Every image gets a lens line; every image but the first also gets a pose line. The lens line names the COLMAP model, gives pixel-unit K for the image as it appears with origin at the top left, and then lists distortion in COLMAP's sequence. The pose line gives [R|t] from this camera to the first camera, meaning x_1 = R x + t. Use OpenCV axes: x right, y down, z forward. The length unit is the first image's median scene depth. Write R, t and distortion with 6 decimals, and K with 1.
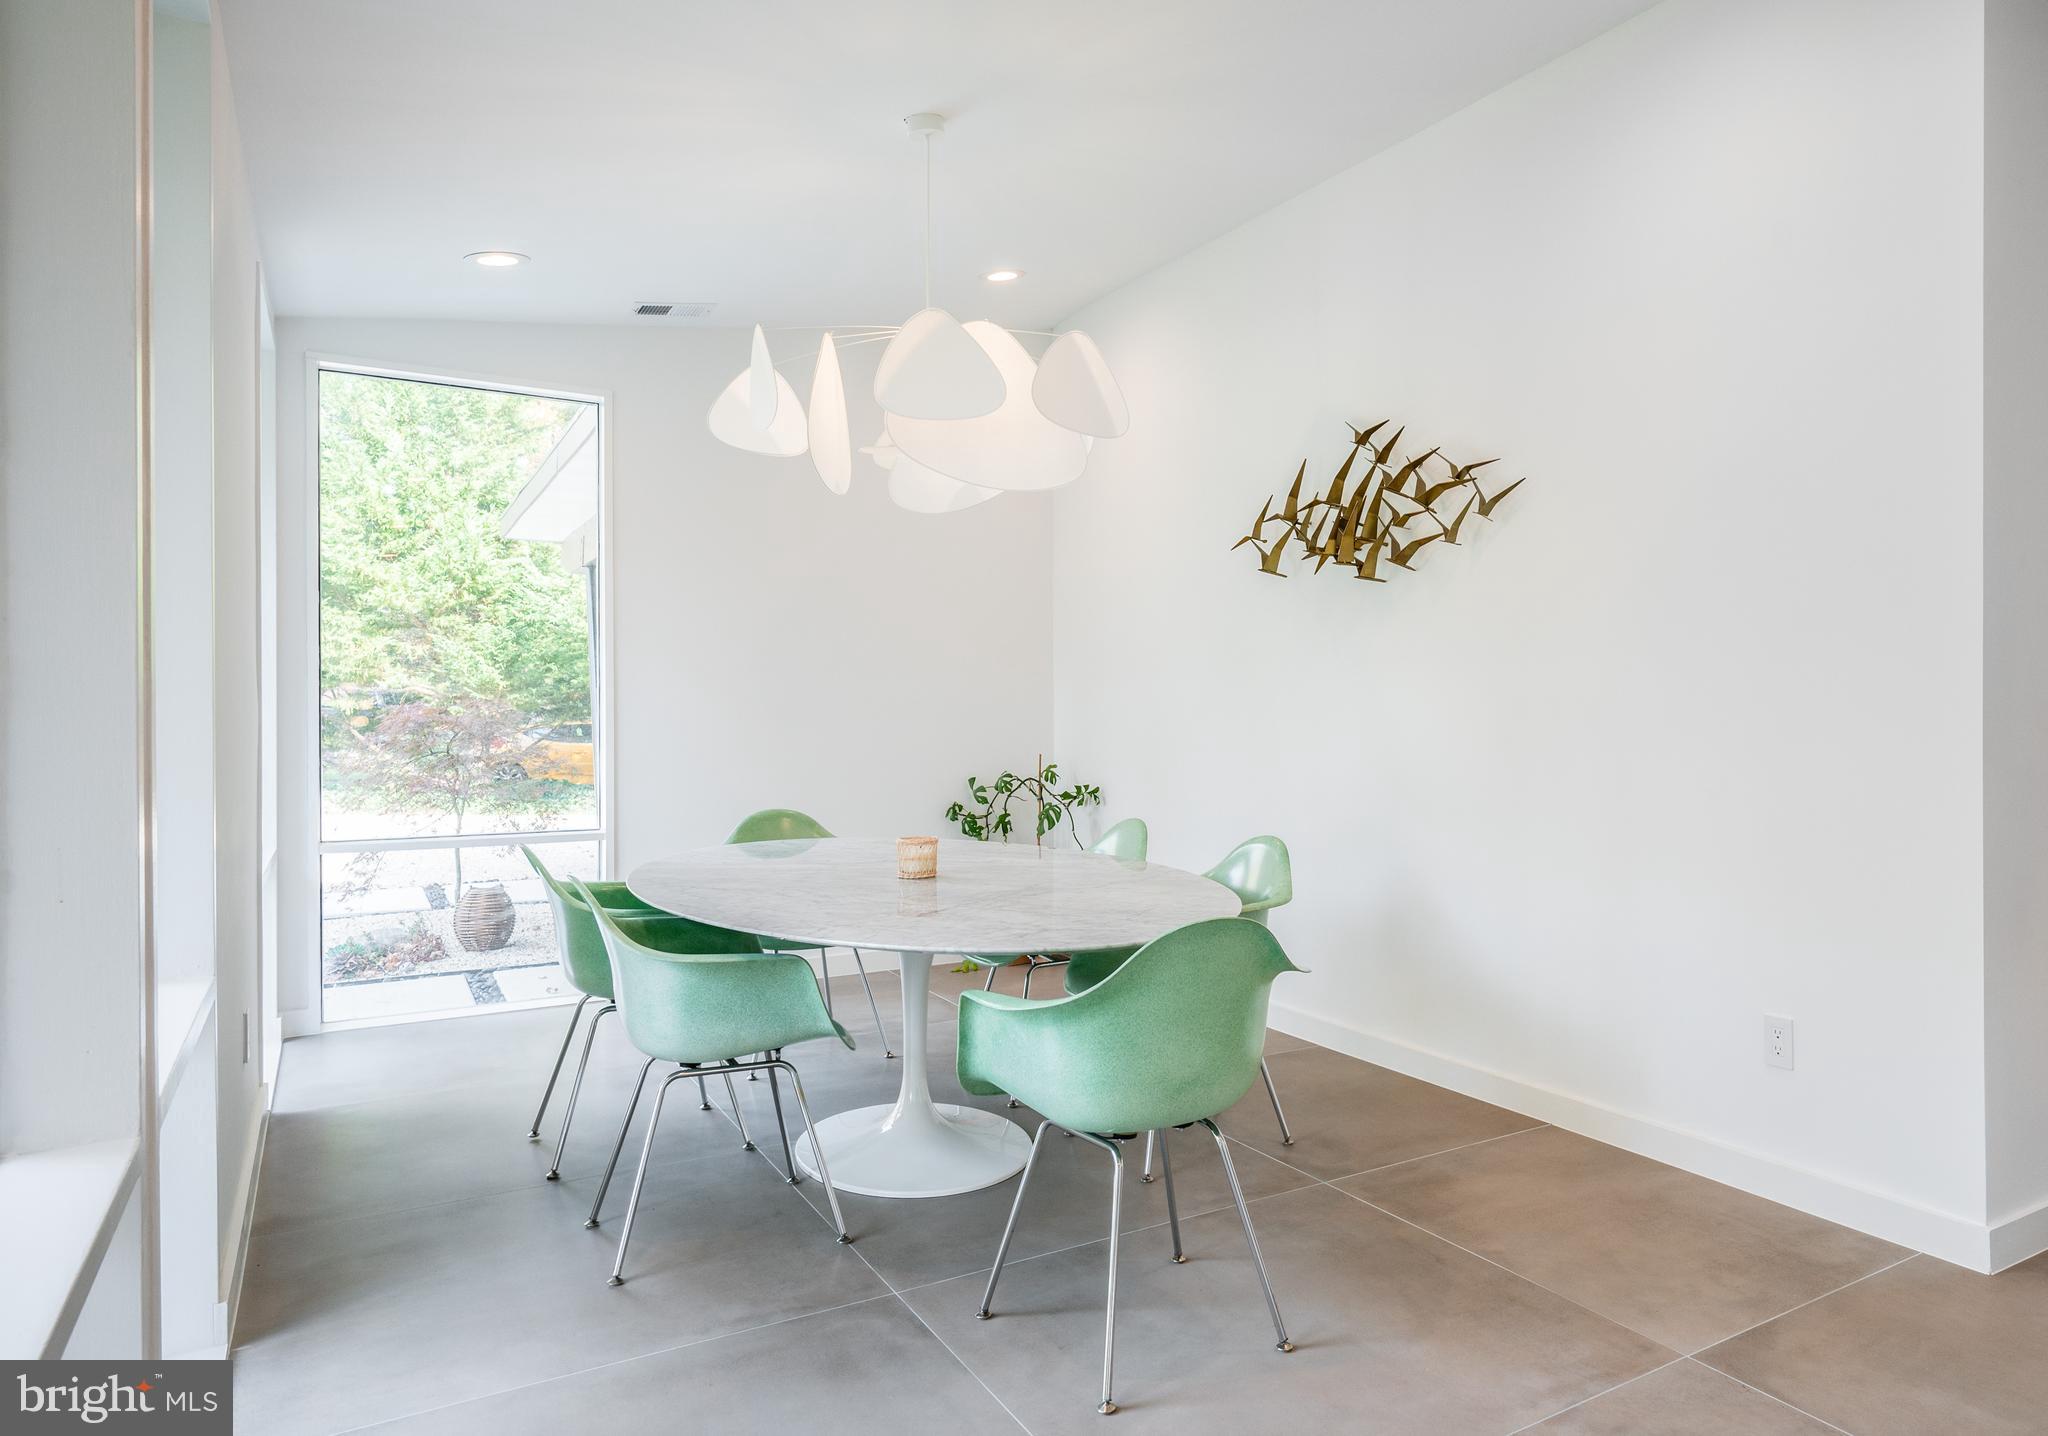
lens RADIAL K [[1063.6, 0, 1025.2], [0, 1063.6, 715.5], [0, 0, 1]] dist [0.000308, -0.000217]
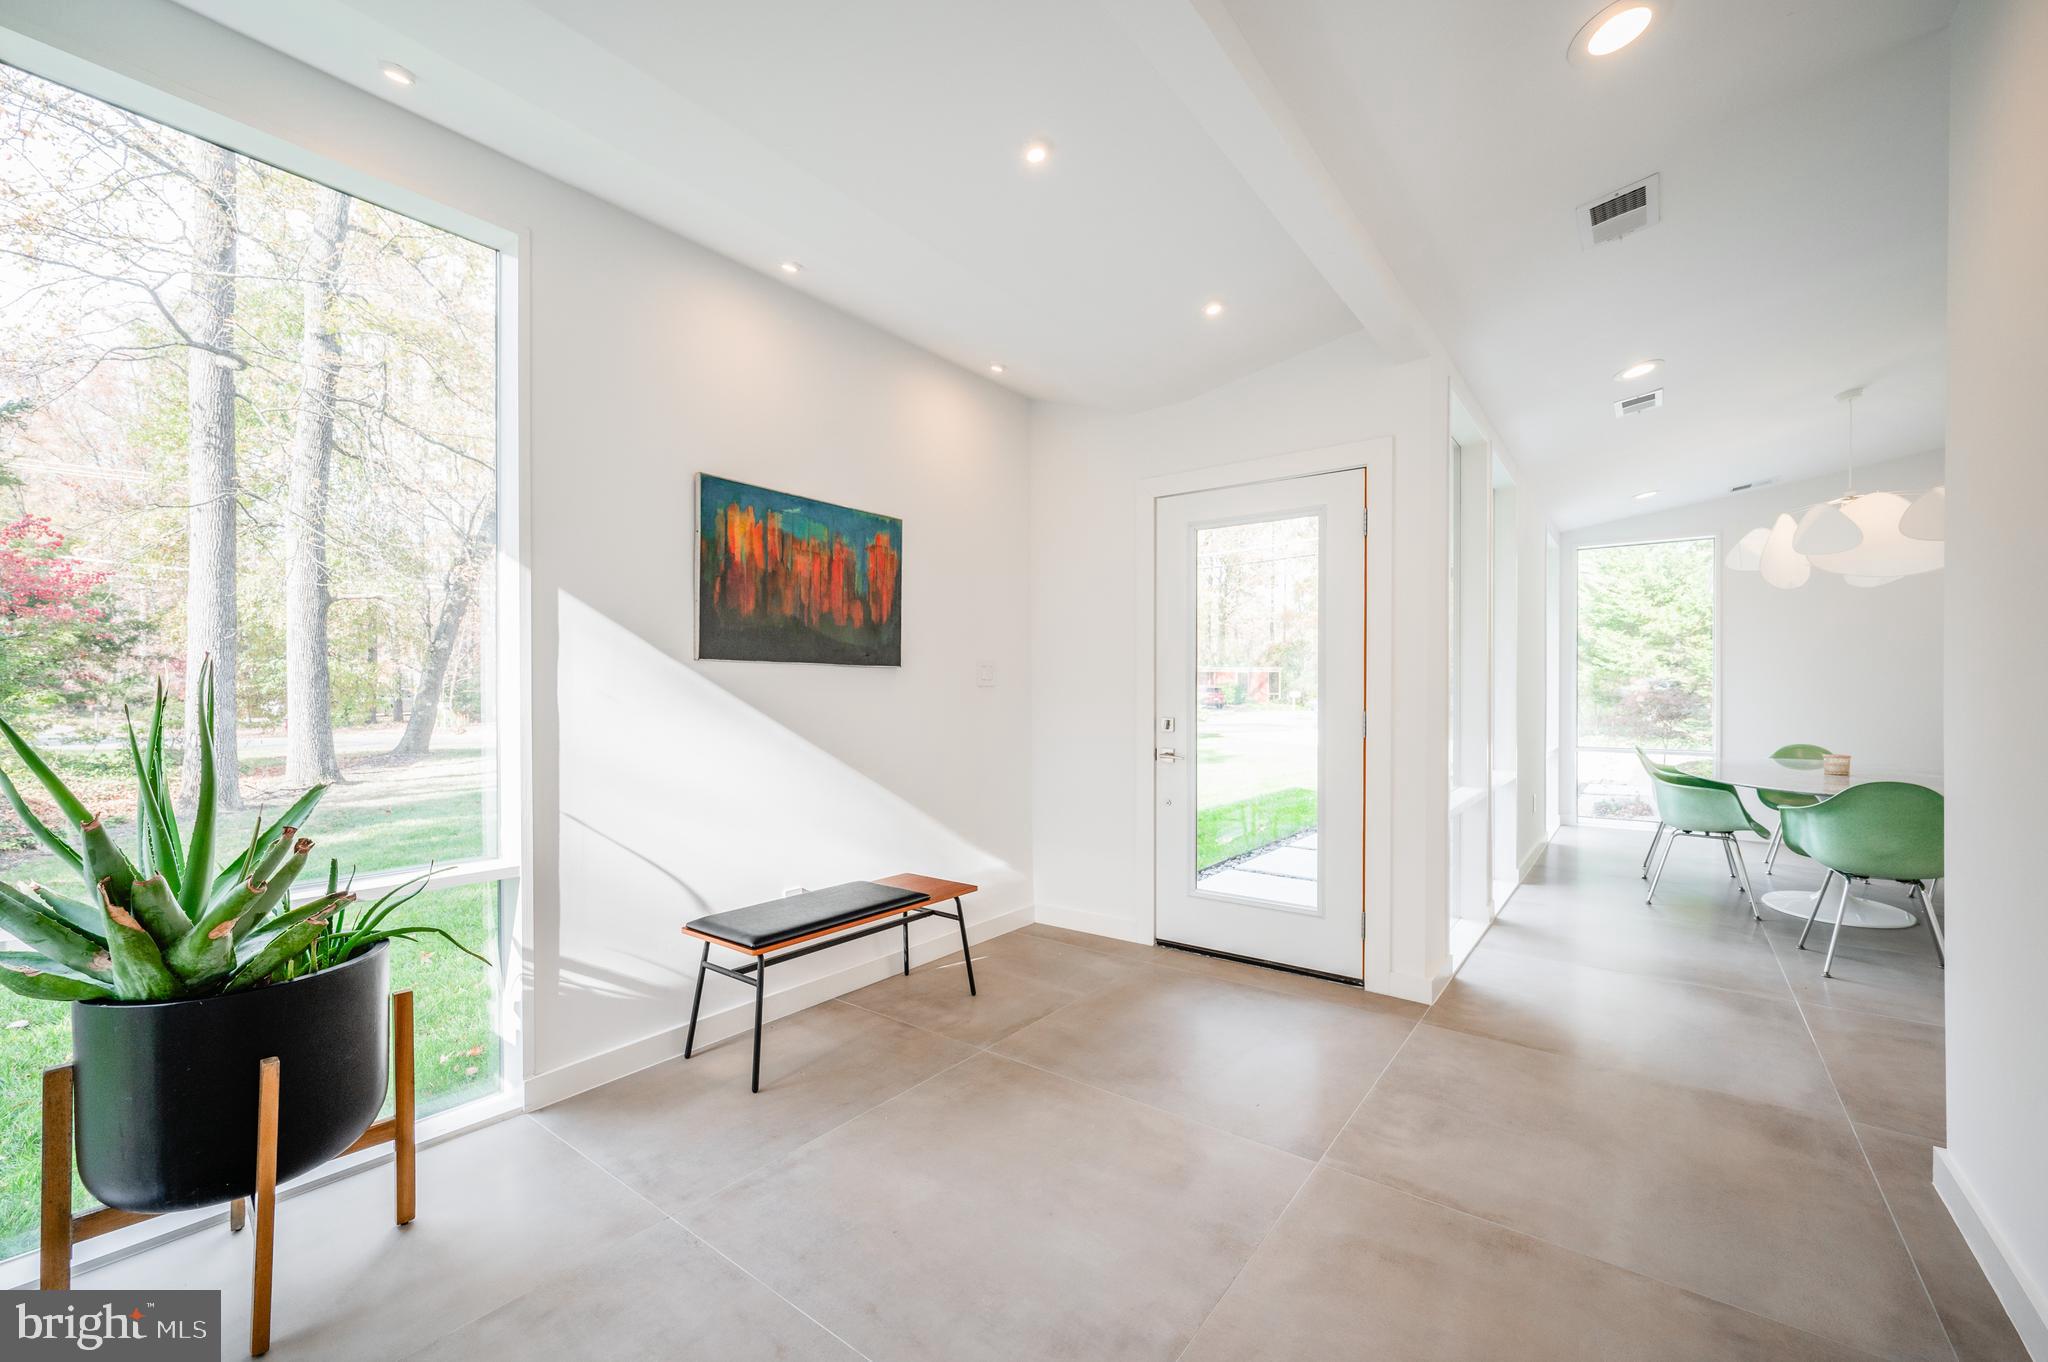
lens RADIAL K [[808.9, 0, 1027.0], [0, 808.9, 688.4], [0, 0, 1]] dist [-0.000149, -0.000105]
pose [[0.285840, -0.000903, -0.958277, 0.454010], [-0.010112, 0.999941, -0.003959, 0.005204], [0.958224, 0.010822, 0.285814, -0.443622]]
